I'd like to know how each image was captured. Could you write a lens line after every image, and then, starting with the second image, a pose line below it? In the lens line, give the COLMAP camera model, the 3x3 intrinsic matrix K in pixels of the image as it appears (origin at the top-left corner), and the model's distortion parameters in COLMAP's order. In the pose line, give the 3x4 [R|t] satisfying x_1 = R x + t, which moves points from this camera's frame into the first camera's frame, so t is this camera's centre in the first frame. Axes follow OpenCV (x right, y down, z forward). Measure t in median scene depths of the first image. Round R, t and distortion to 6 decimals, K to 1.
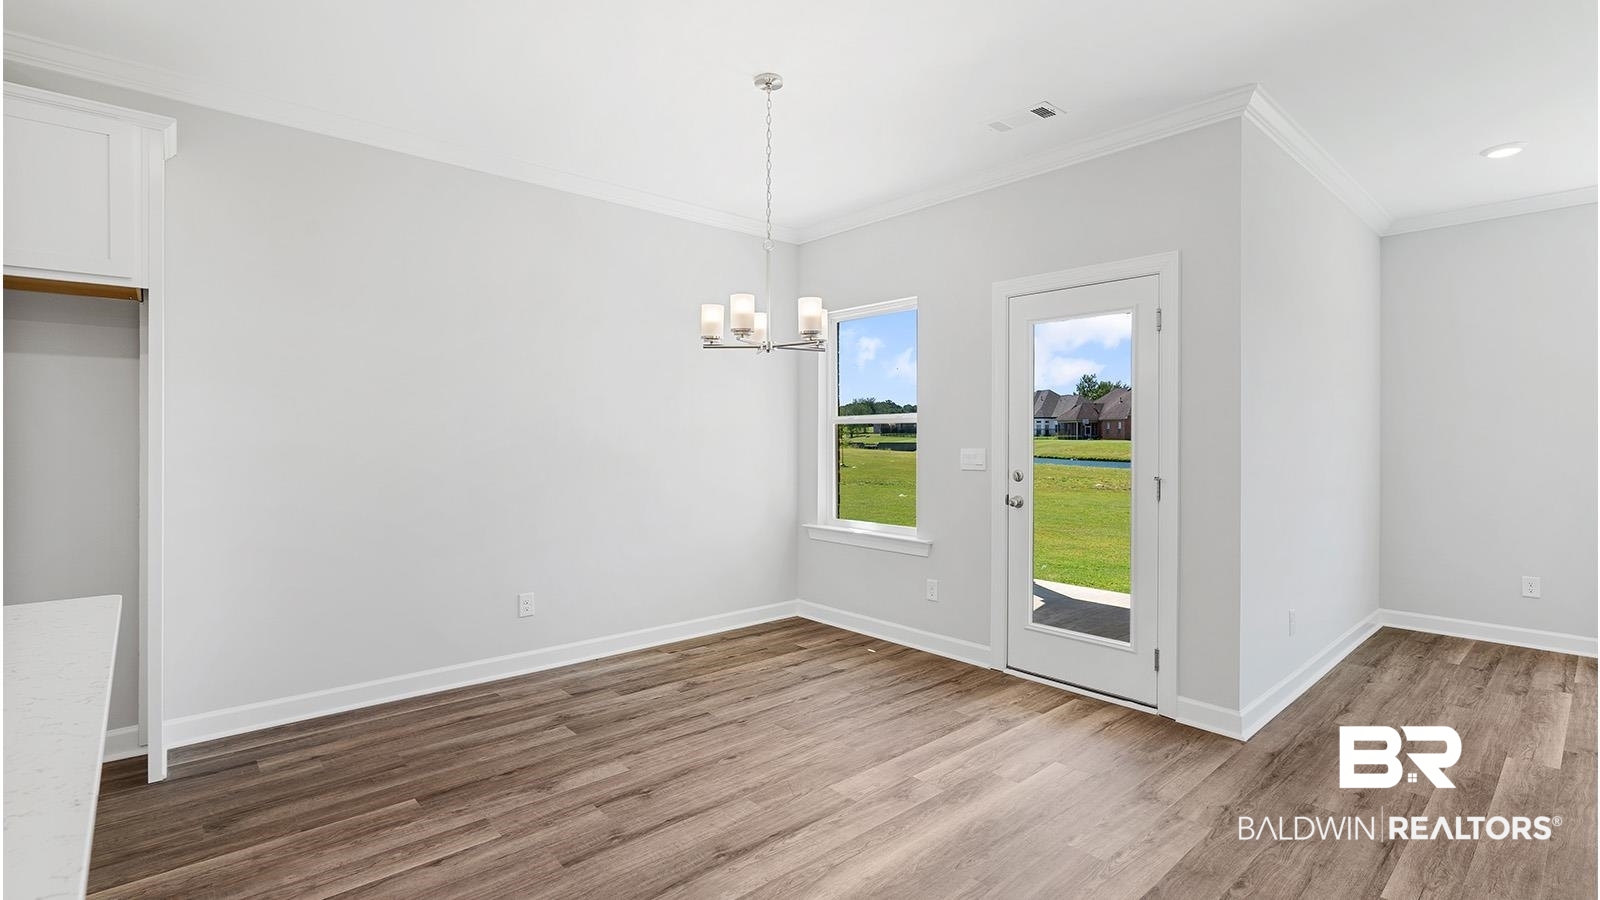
lens RADIAL K [[728.0, 0, 803.1], [0, 728.0, 439.5], [0, 0, 1]] dist [-0.011585, 0.004256]
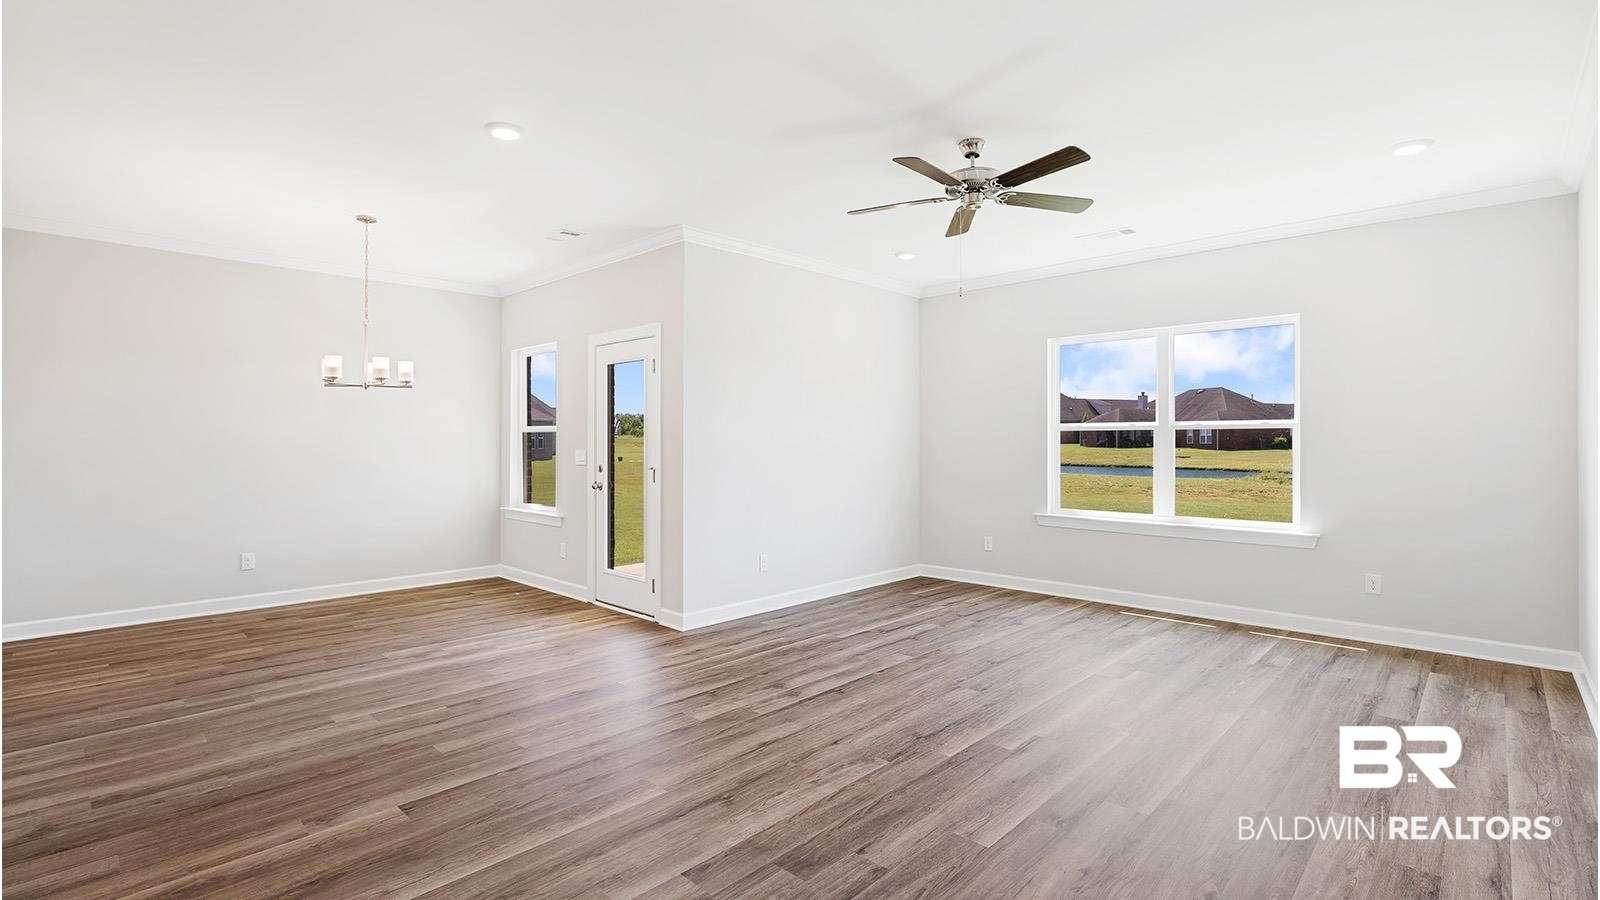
lens RADIAL K [[728.0, 0, 803.1], [0, 728.0, 439.5], [0, 0, 1]] dist [-0.011585, 0.004256]
pose [[0.996658, -0.001570, 0.081678, 0.707836], [0.002101, 0.999977, -0.006414, 0.002793], [-0.081666, 0.006565, 0.996638, -0.598717]]
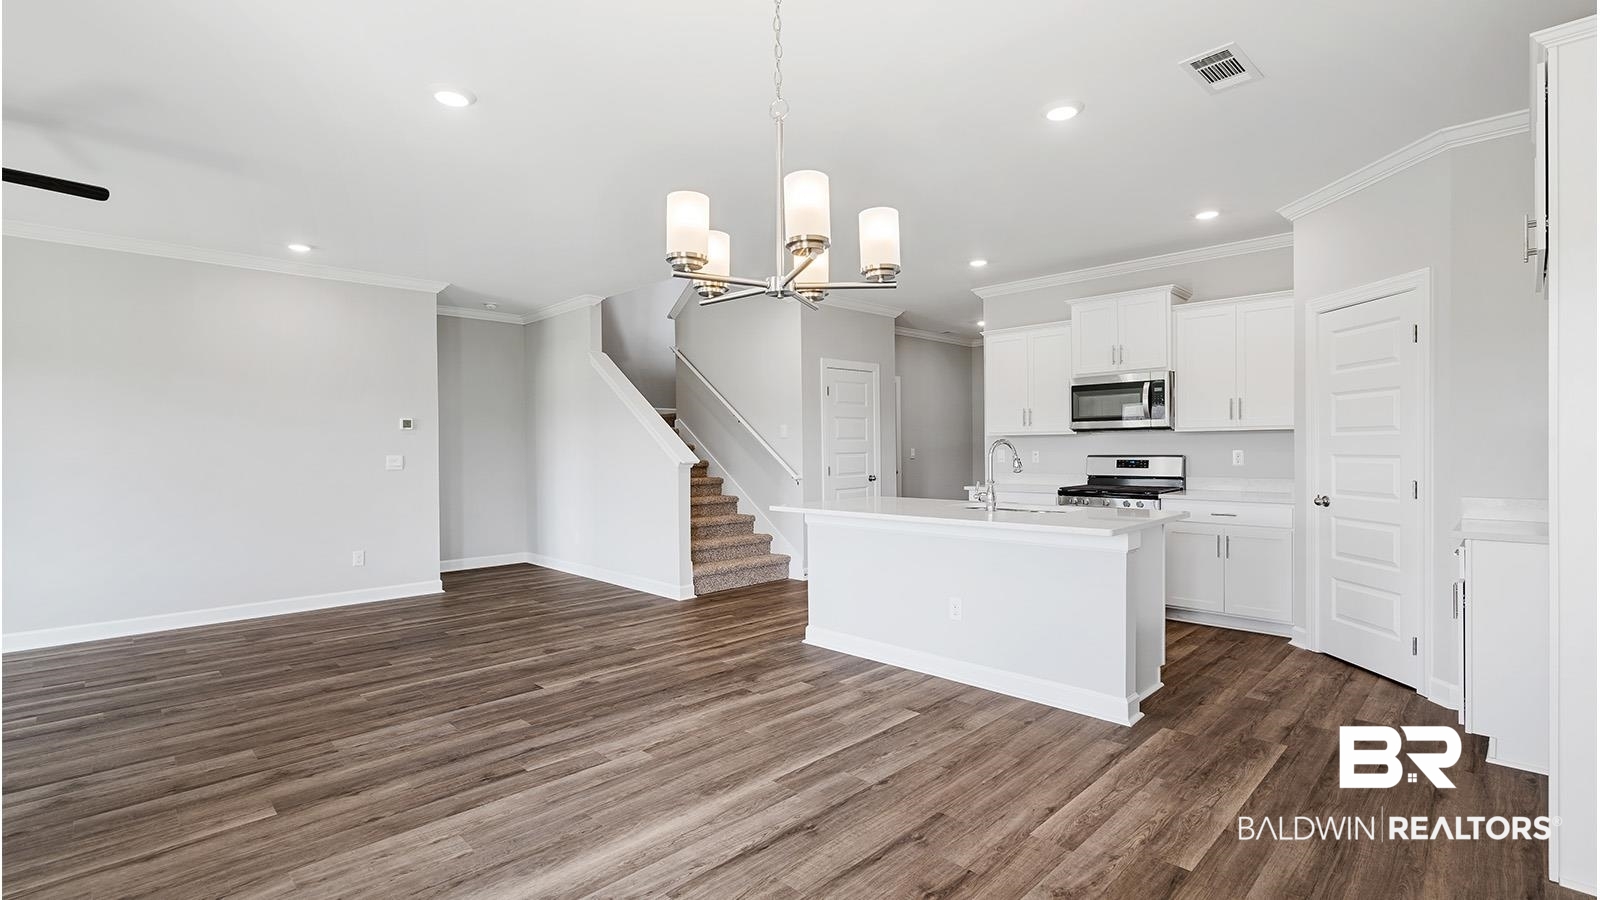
lens RADIAL K [[728.0, 0, 803.1], [0, 728.0, 439.5], [0, 0, 1]] dist [-0.011585, 0.004256]
pose [[-0.998478, 0.005301, -0.054902, -0.030822], [0.005570, 0.999973, -0.004749, -0.005515], [0.054875, -0.005048, -0.998480, 1.444099]]
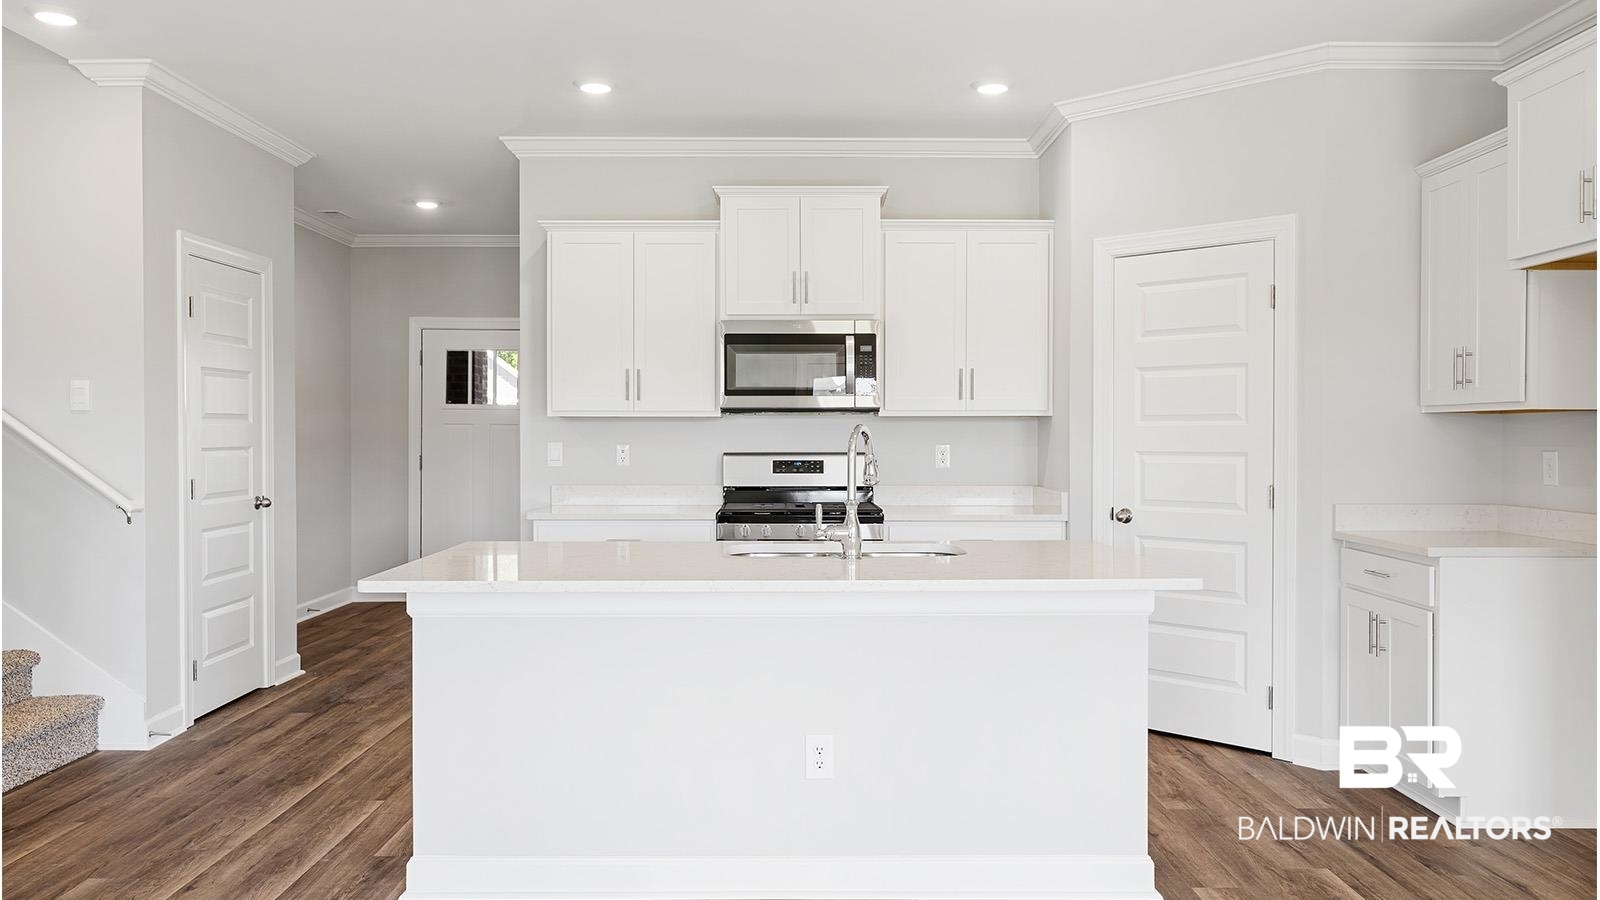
lens RADIAL K [[1183.0, 0, 795.7], [0, 1183.0, 442.6], [0, 0, 1]] dist [0.000483, 0.000277]
pose [[-0.666024, 0.001627, -0.745929, 0.414280], [-0.006663, 0.999945, 0.008131, -0.000742], [0.745901, 0.010385, -0.665976, 0.887986]]
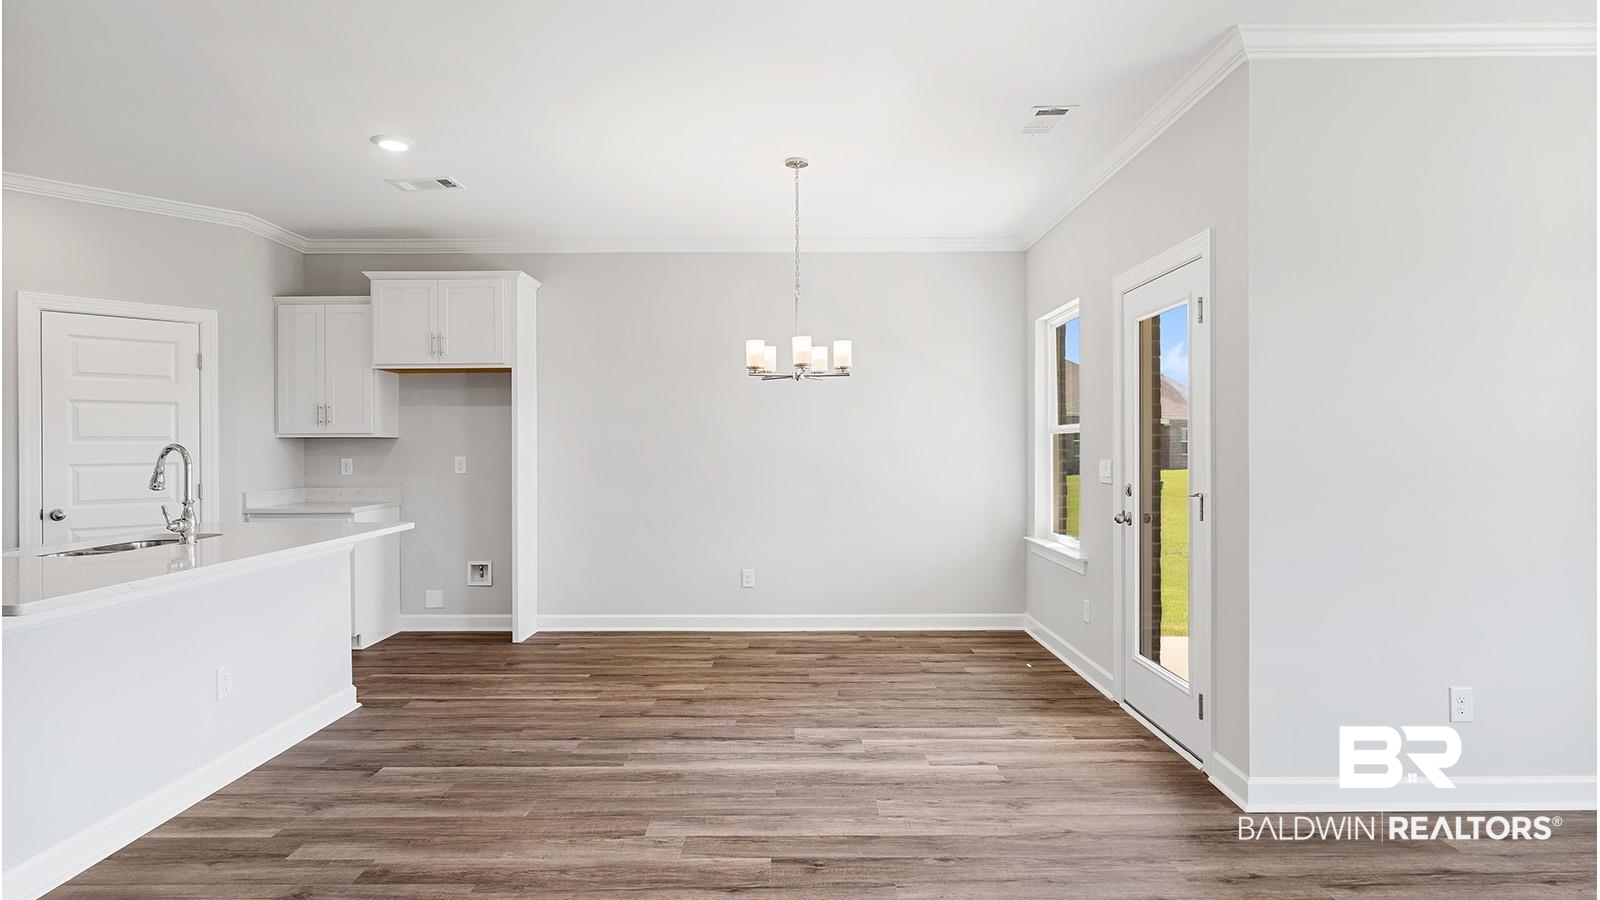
lens RADIAL K [[822.6, 0, 799.8], [0, 822.6, 447.5], [0, 0, 1]] dist [-0.009936, 0.006083]
pose [[0.747240, -0.004471, -0.664540, 0.811589], [0.002208, 0.999989, -0.004245, 0.000855], [0.664551, 0.001705, 0.747241, -0.042818]]
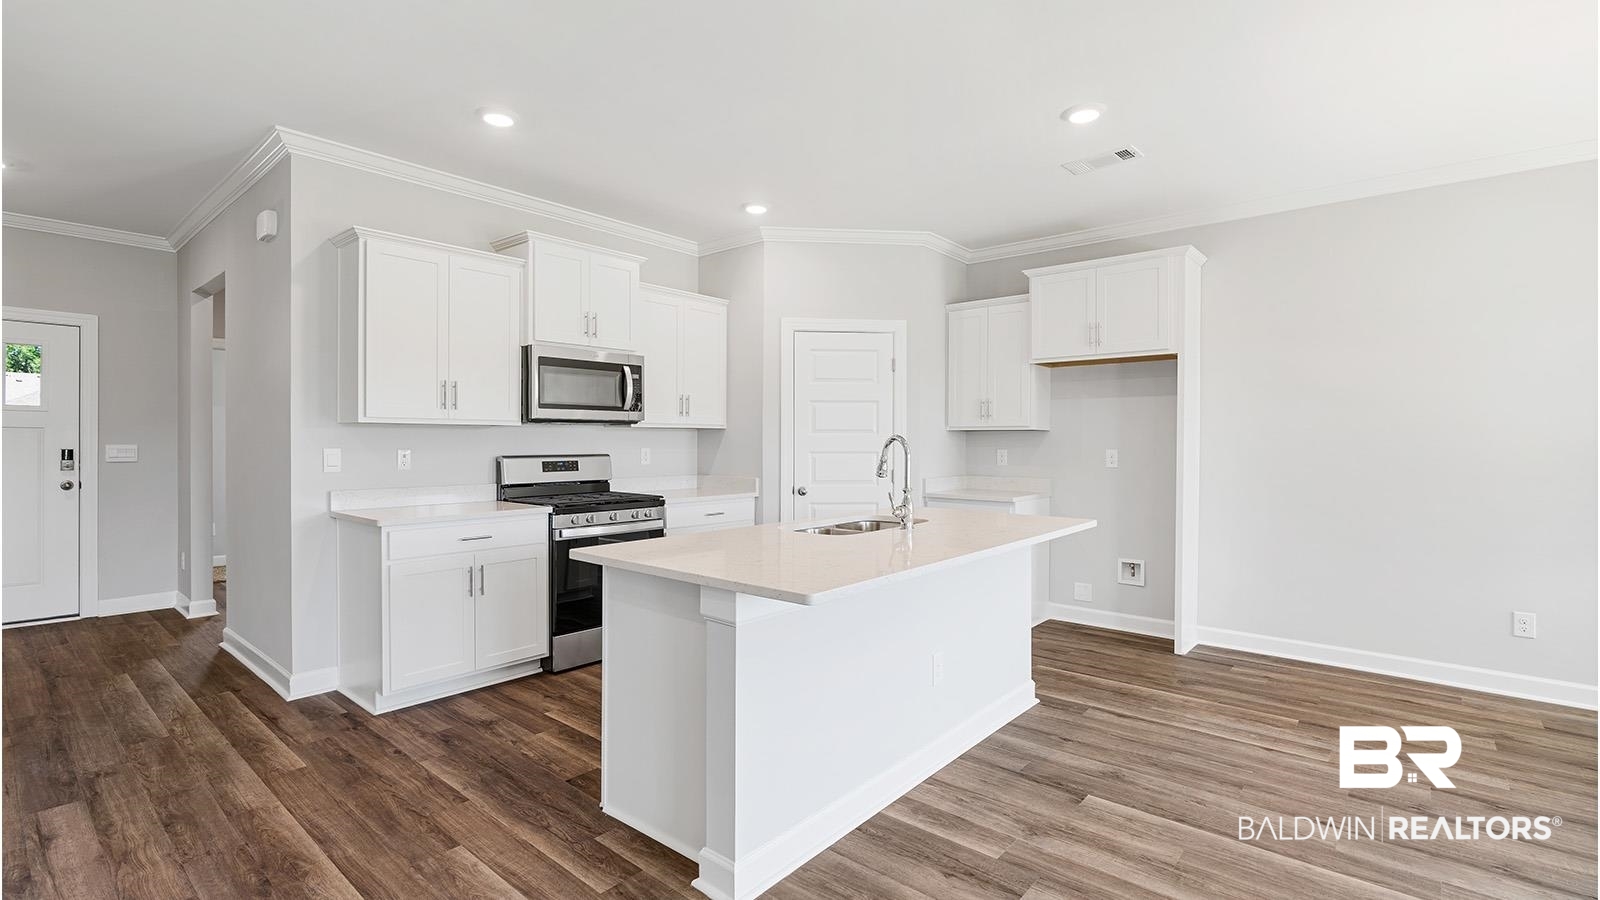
lens RADIAL K [[720.5, 0, 800.0], [0, 720.5, 450.0], [0, 0, 1]] dist [-0.009512, 0.001726]
pose [[0.130863, 0.011304, -0.991336, 0.493274], [-0.008116, 0.999914, 0.010331, 0.001716], [0.991367, 0.006694, 0.130943, -0.051844]]
